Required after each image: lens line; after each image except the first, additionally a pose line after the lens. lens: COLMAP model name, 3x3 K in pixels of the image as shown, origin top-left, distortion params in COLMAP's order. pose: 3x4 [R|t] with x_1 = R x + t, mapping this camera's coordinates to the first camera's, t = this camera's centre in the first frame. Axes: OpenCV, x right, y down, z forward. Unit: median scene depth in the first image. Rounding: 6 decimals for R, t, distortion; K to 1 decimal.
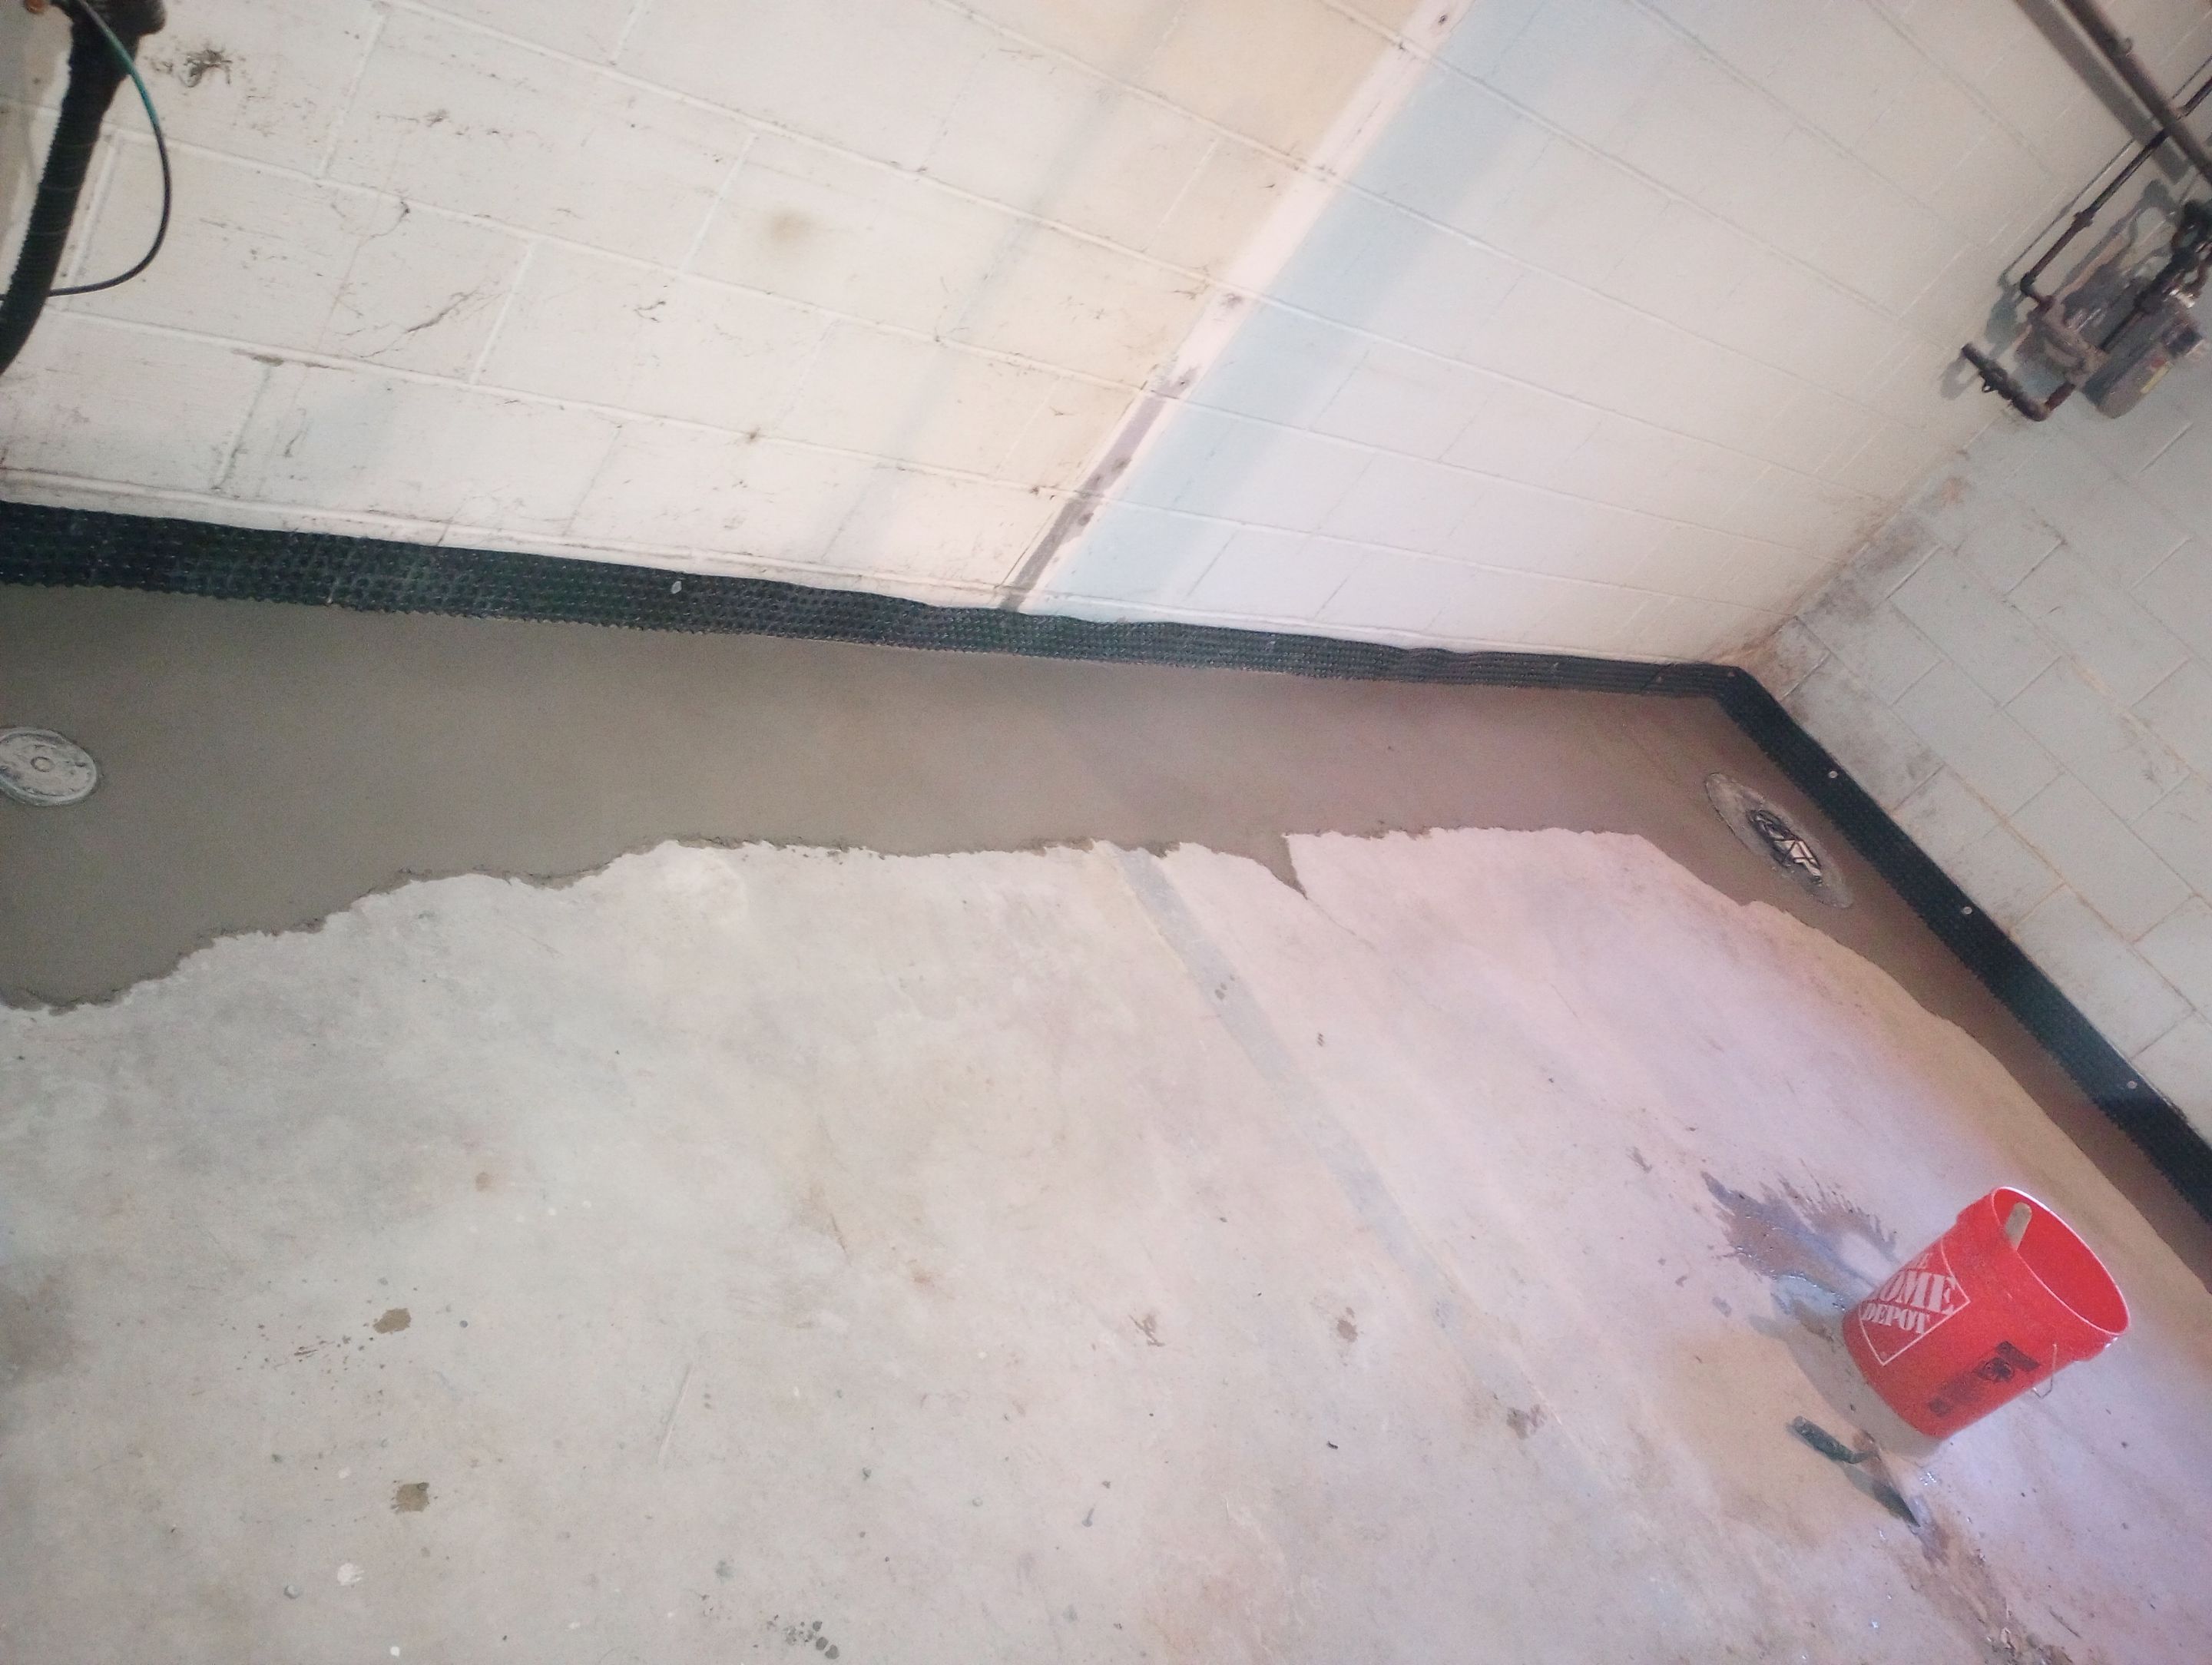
lens RADIAL K [[1810.3, 0, 1095.8], [0, 1810.3, 831.8], [0, 0, 1]] dist [0.050153, -0.060791]
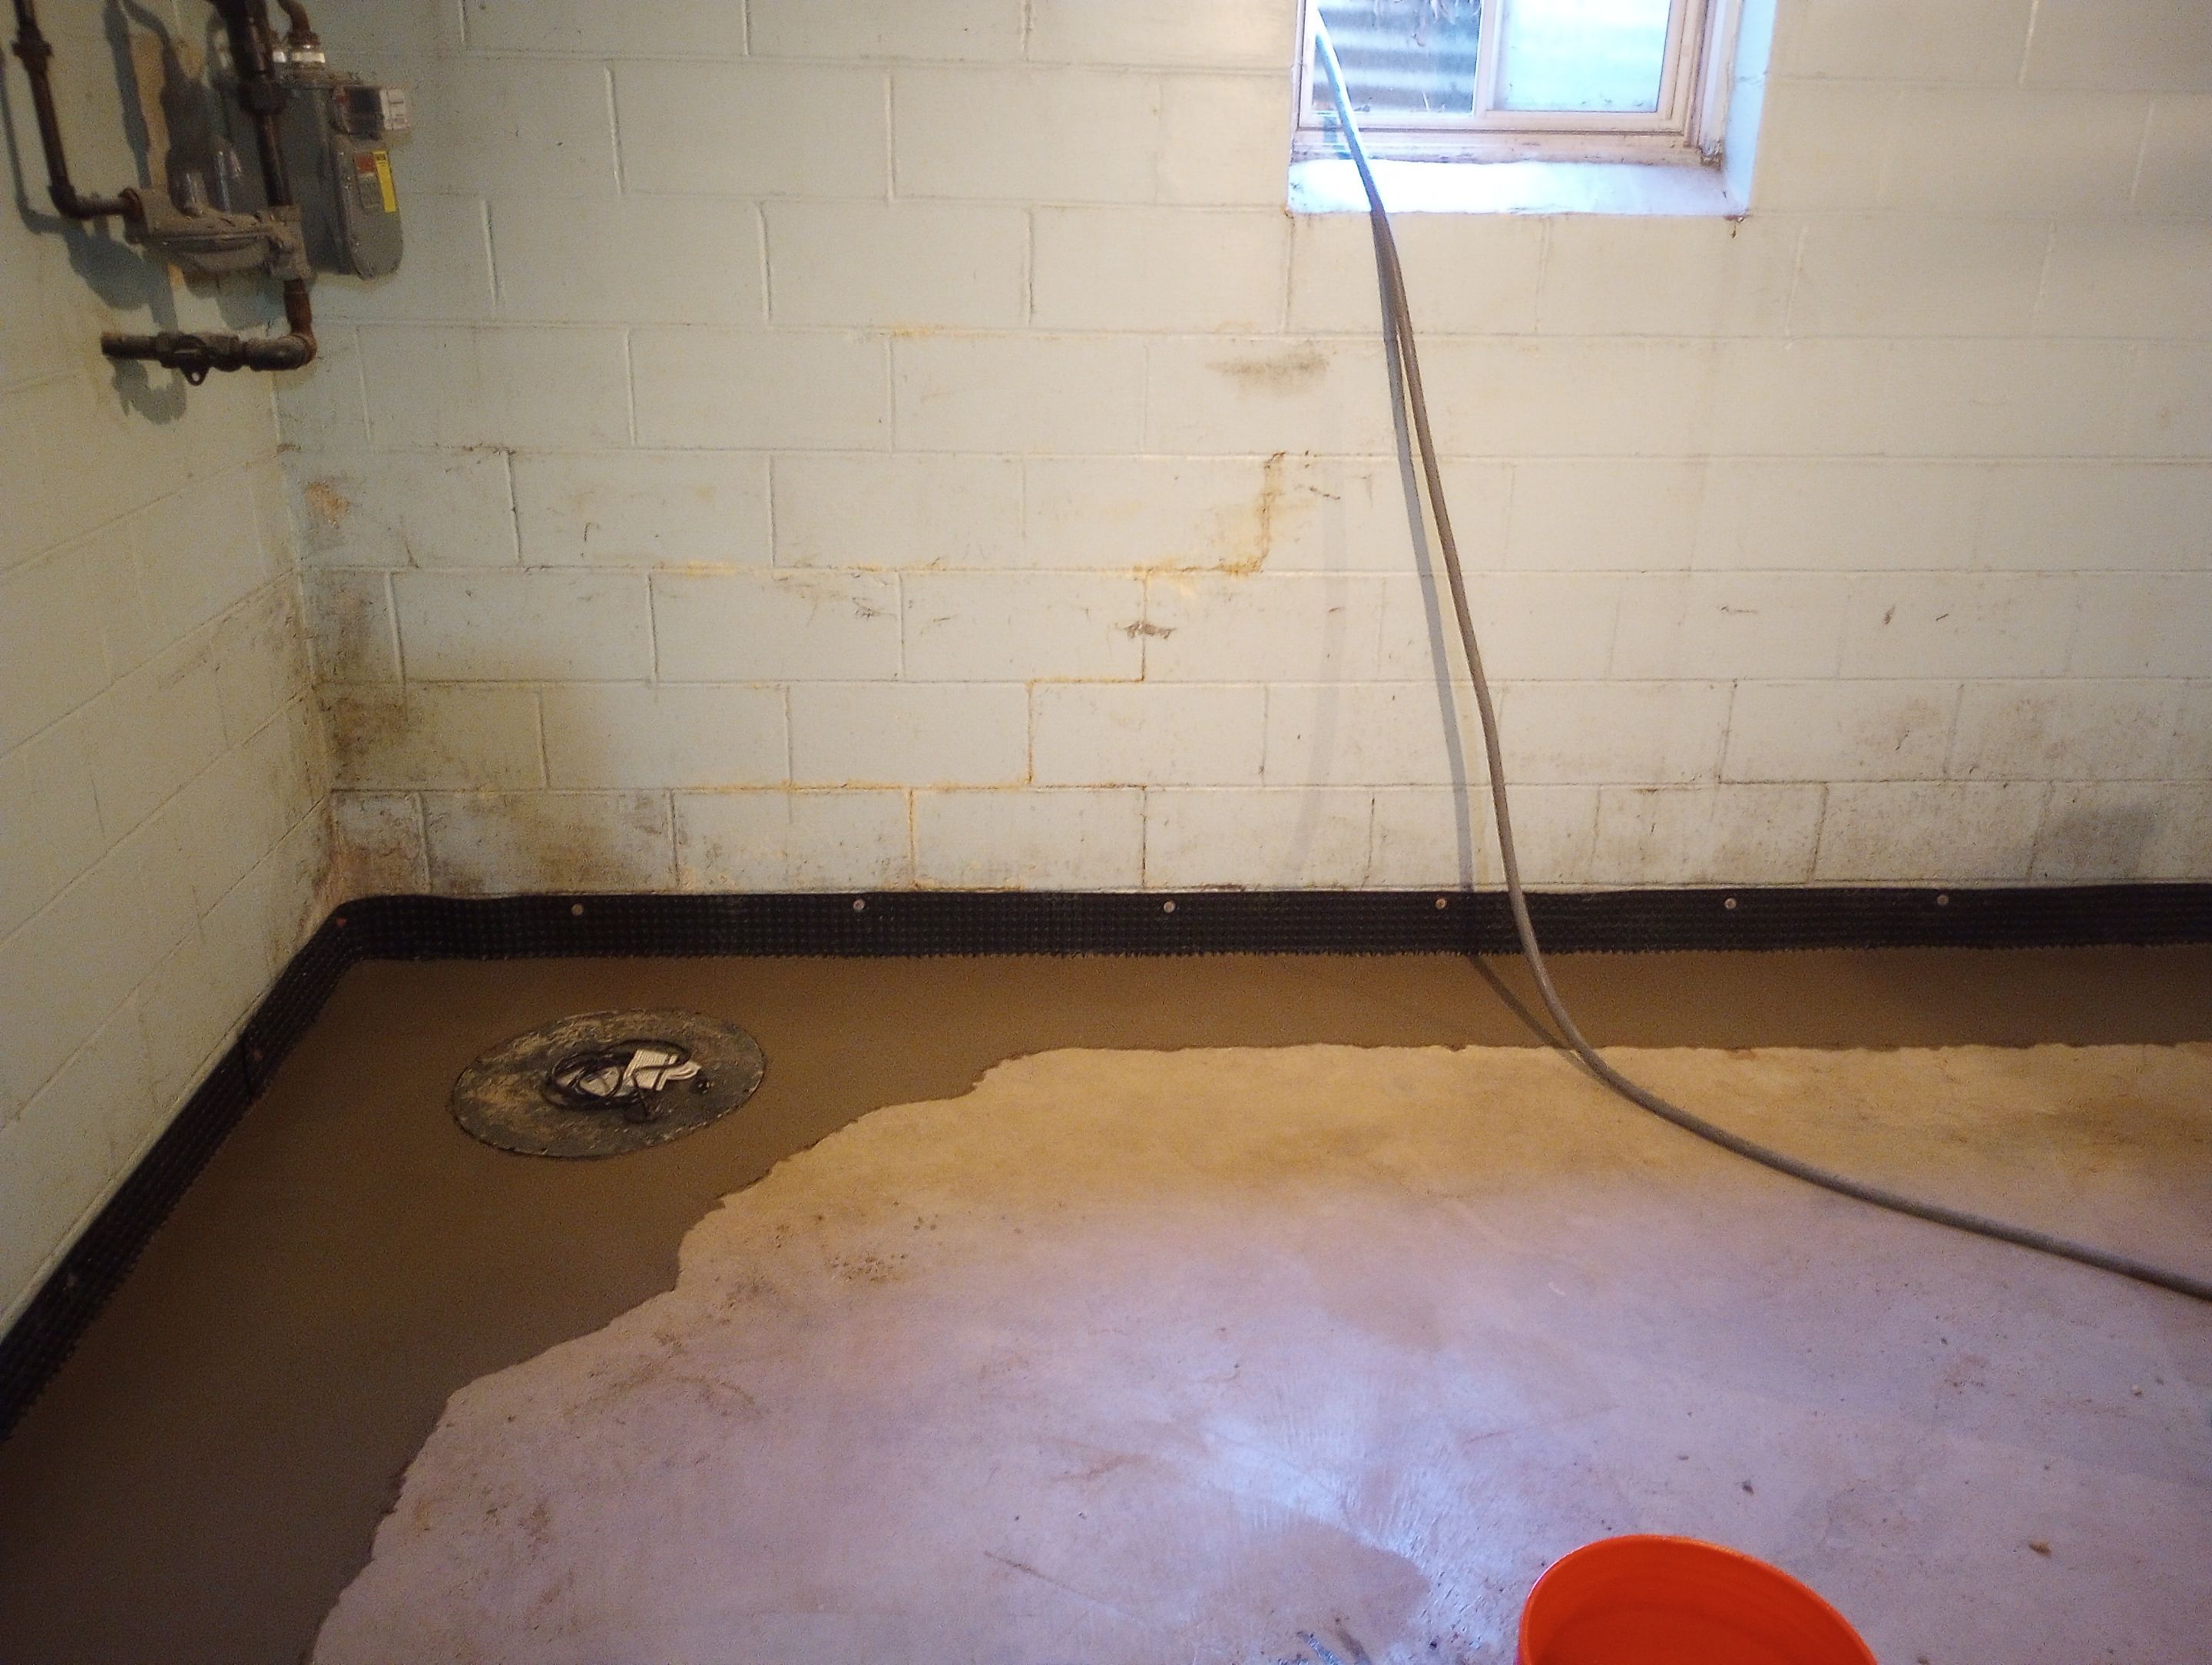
lens RADIAL K [[1810.3, 0, 1112.1], [0, 1810.3, 841.5], [0, 0, 1]] dist [0.050153, -0.060791]
pose [[0.487504, -0.751021, 0.445317, 0.250537], [0.720251, 0.634209, 0.281100, -0.101005], [-0.493536, 0.183703, 0.850103, 0.386443]]
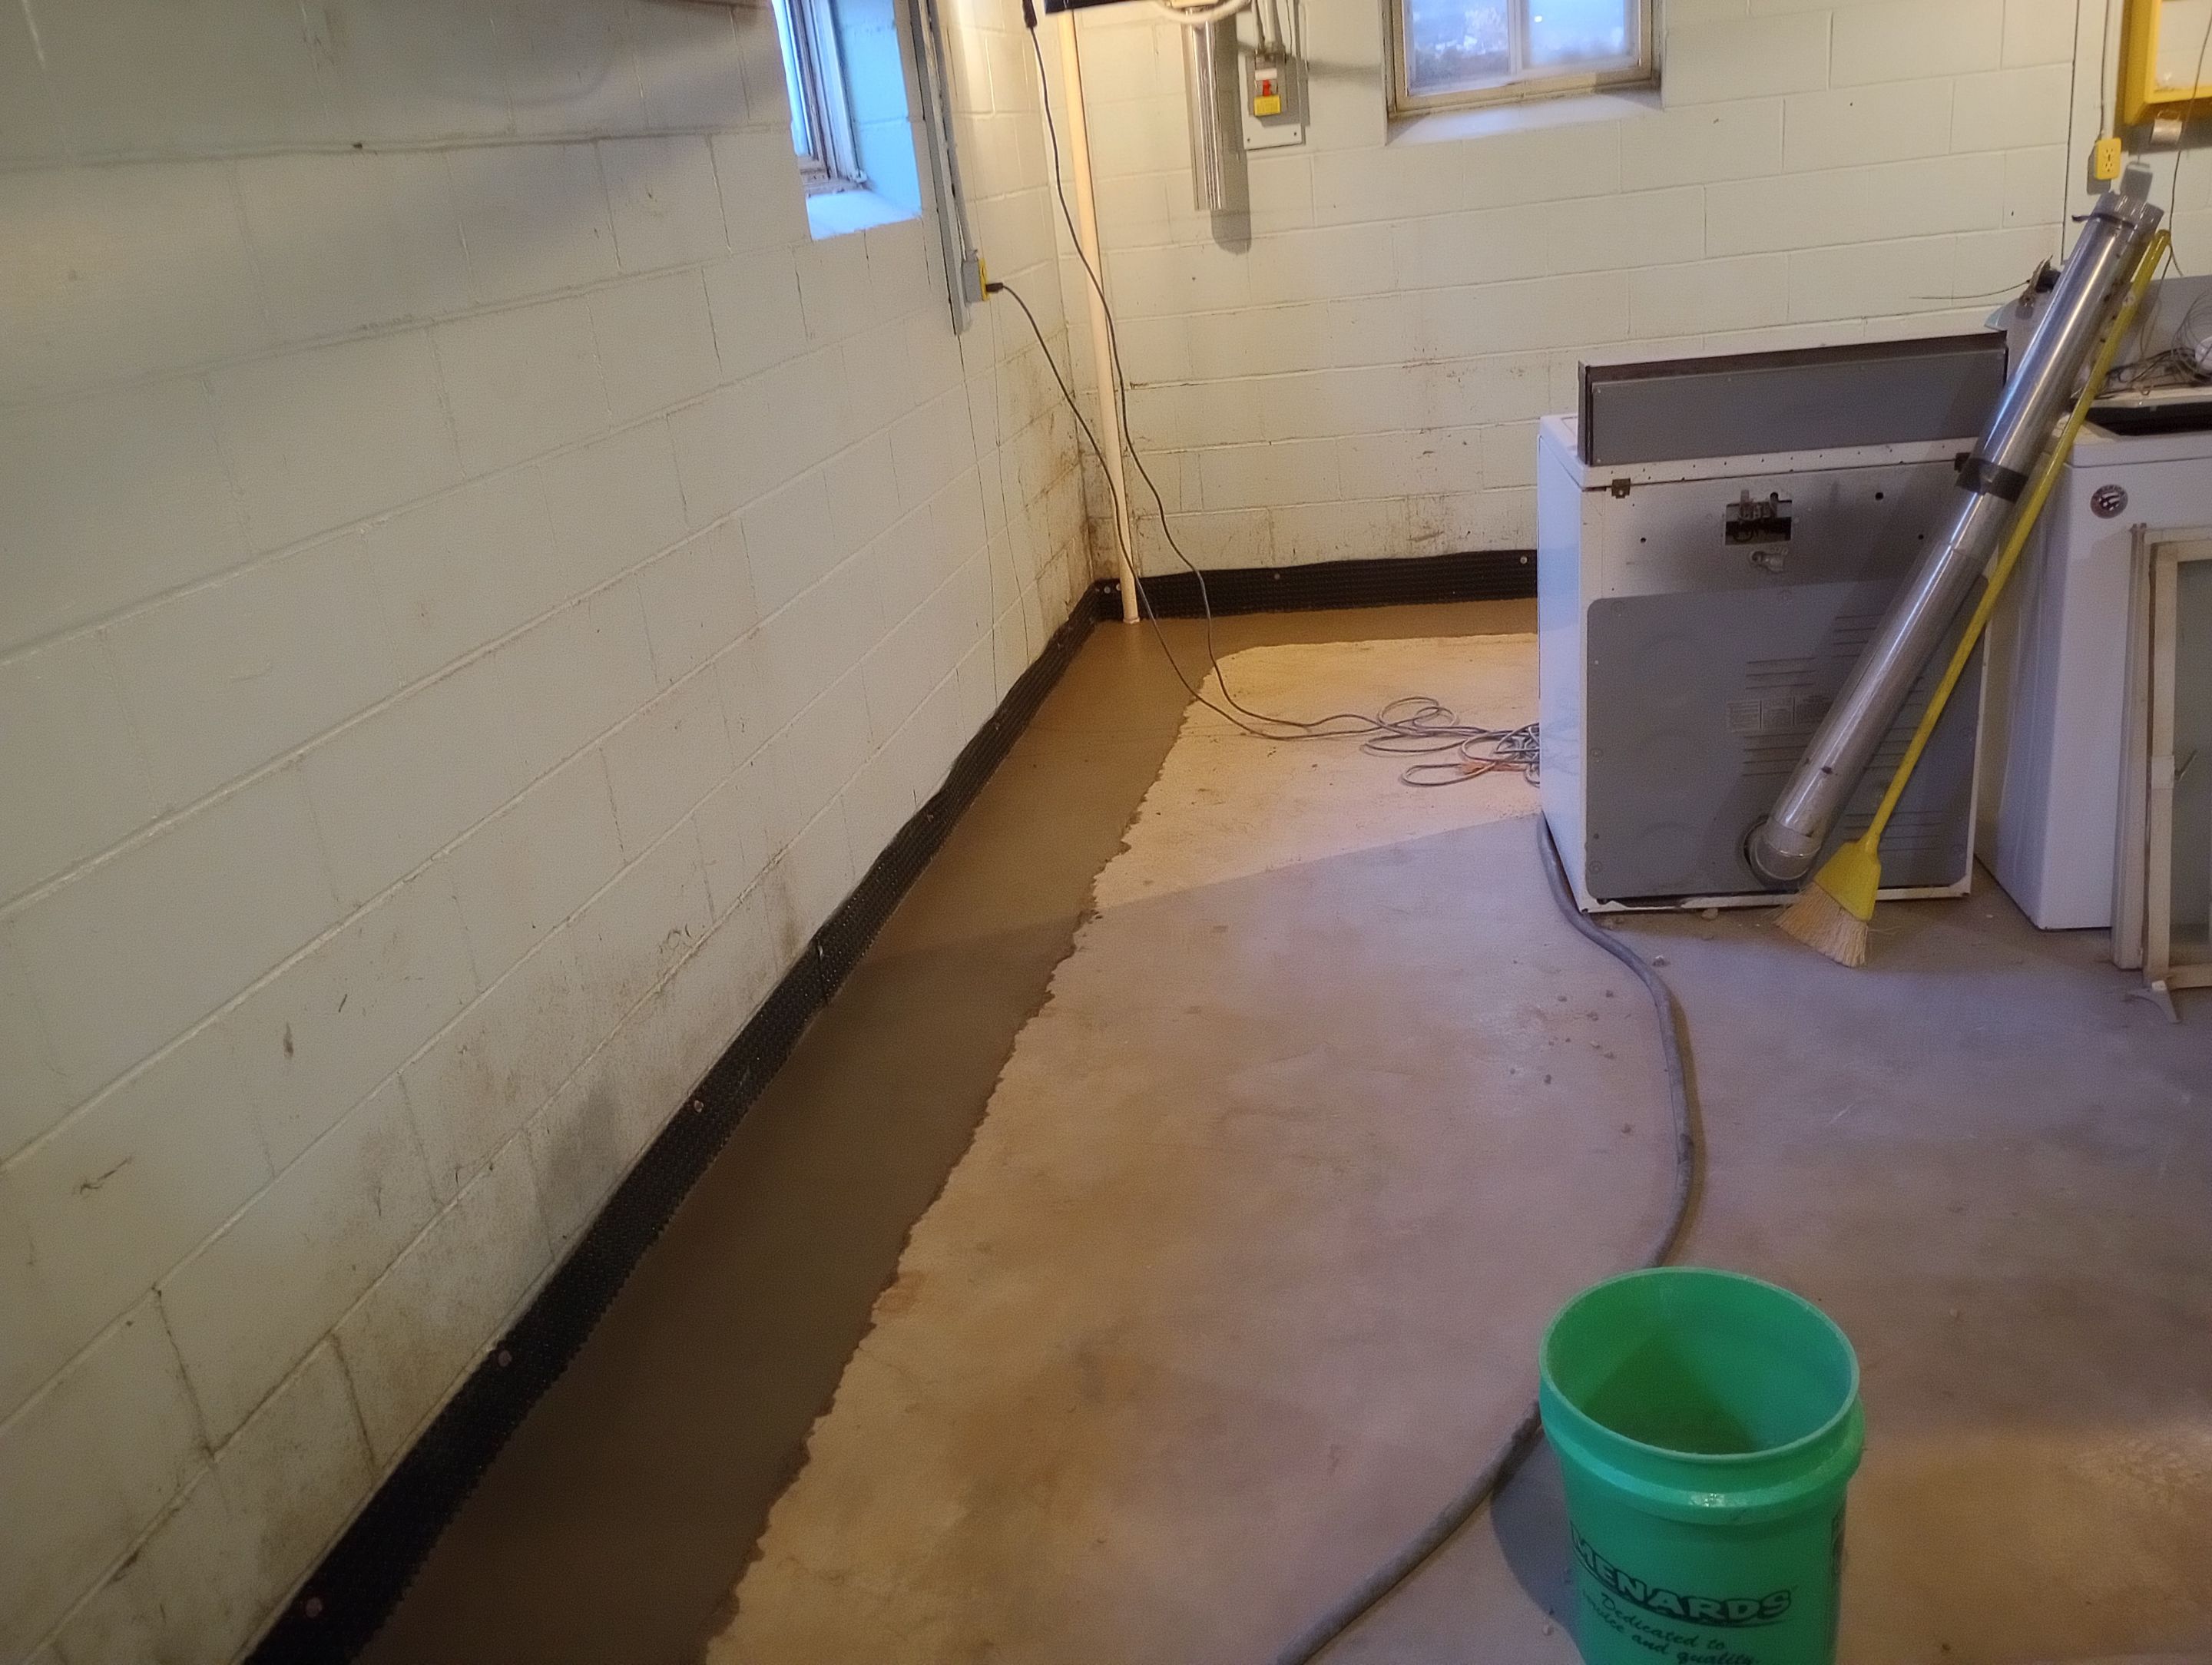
lens RADIAL K [[1810.3, 0, 1106.6], [0, 1810.3, 830.0], [0, 0, 1]] dist [0.050153, -0.060791]
pose [[-0.592159, -0.676463, 0.437888, 0.514425], [0.245977, 0.365730, 0.897628, -0.087139], [-0.767361, 0.639249, -0.050176, 0.665959]]
